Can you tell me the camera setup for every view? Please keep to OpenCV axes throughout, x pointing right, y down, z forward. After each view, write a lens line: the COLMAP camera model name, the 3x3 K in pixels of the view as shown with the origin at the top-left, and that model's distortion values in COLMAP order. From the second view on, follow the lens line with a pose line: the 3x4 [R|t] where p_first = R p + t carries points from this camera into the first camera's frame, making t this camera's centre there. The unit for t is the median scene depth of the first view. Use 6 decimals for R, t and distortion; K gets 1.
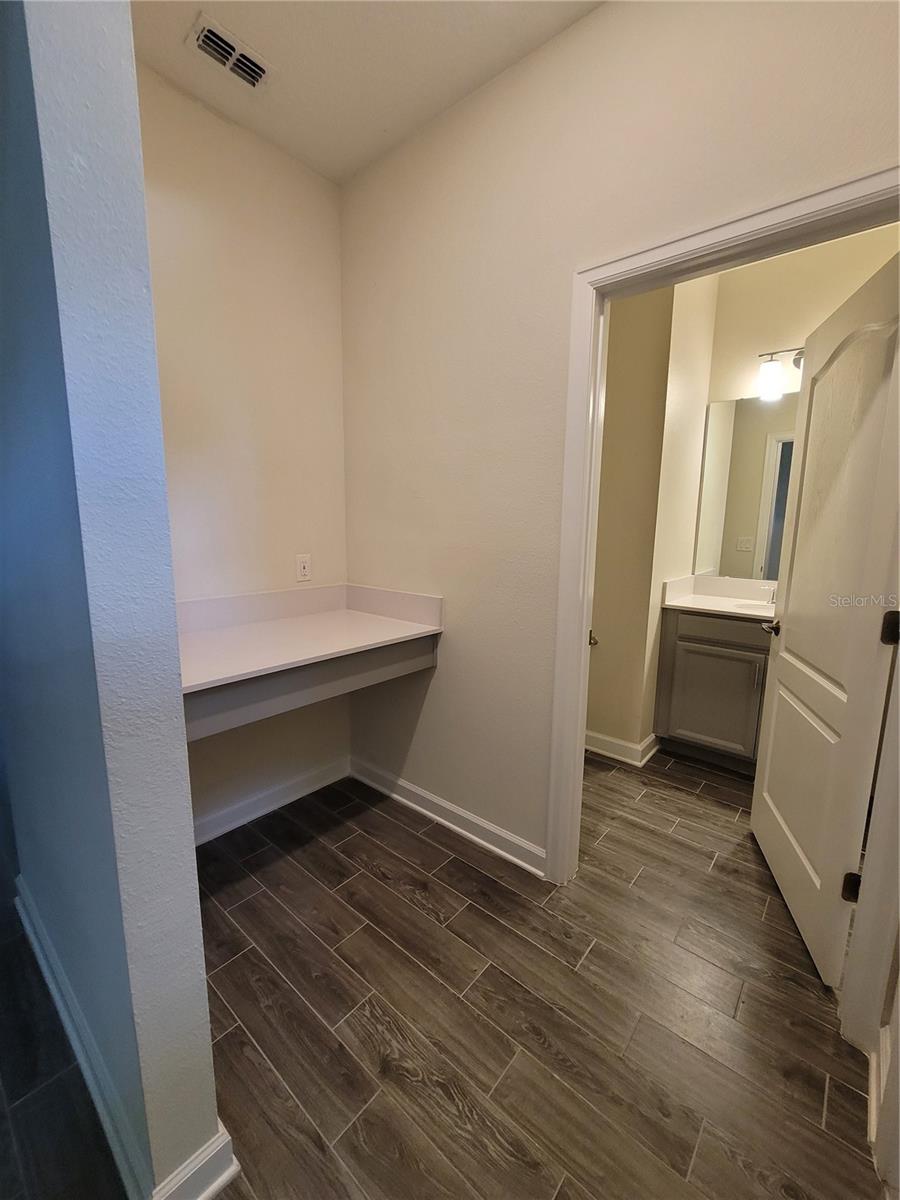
lens RADIAL K [[489.4, 0, 449.1], [0, 489.4, 600.9], [0, 0, 1]] dist [-0.005526, 0.000916]
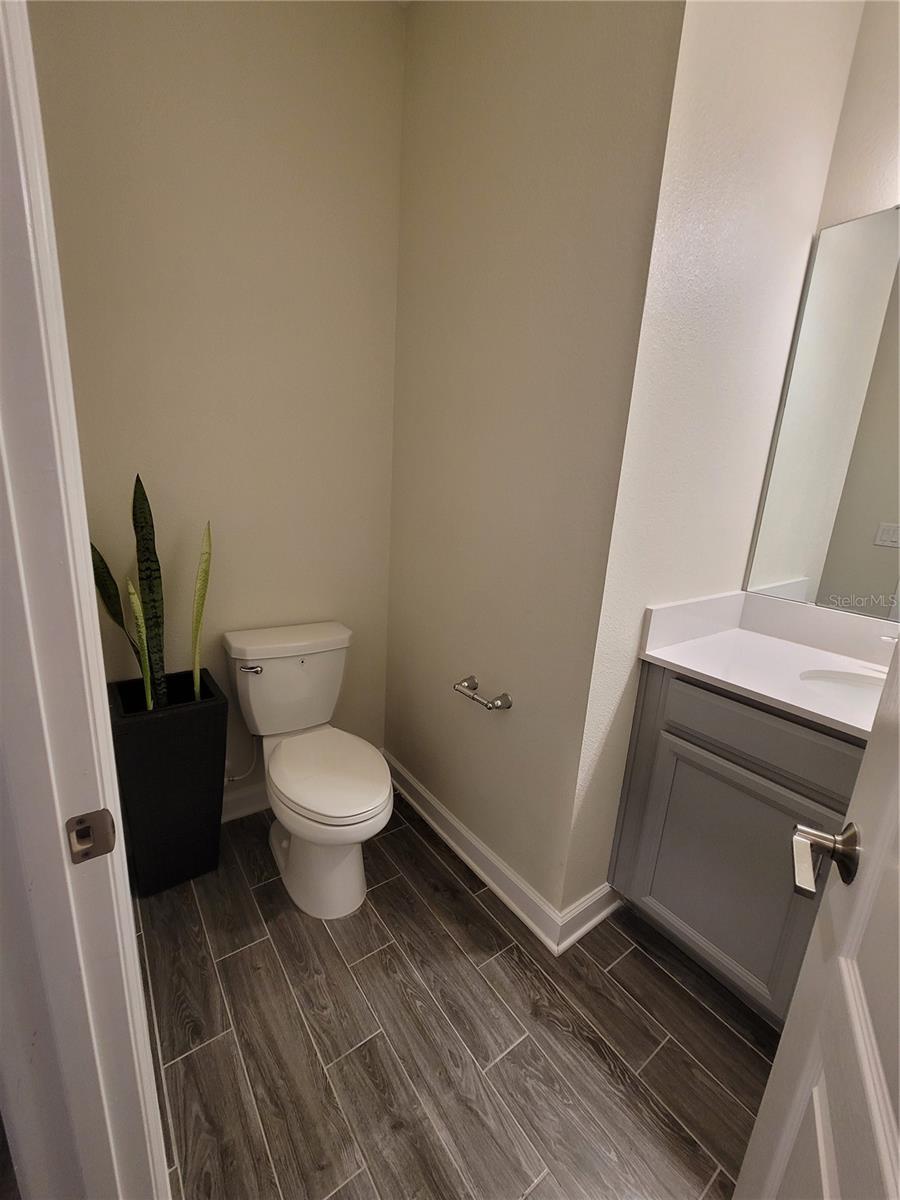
lens RADIAL K [[489.4, 0, 450.3], [0, 489.4, 599.4], [0, 0, 1]] dist [-0.005526, 0.000916]
pose [[0.972751, 0.104134, -0.207150, 0.355790], [-0.088527, 0.992588, 0.083263, -0.072851], [0.214285, -0.062656, 0.974759, 0.497190]]
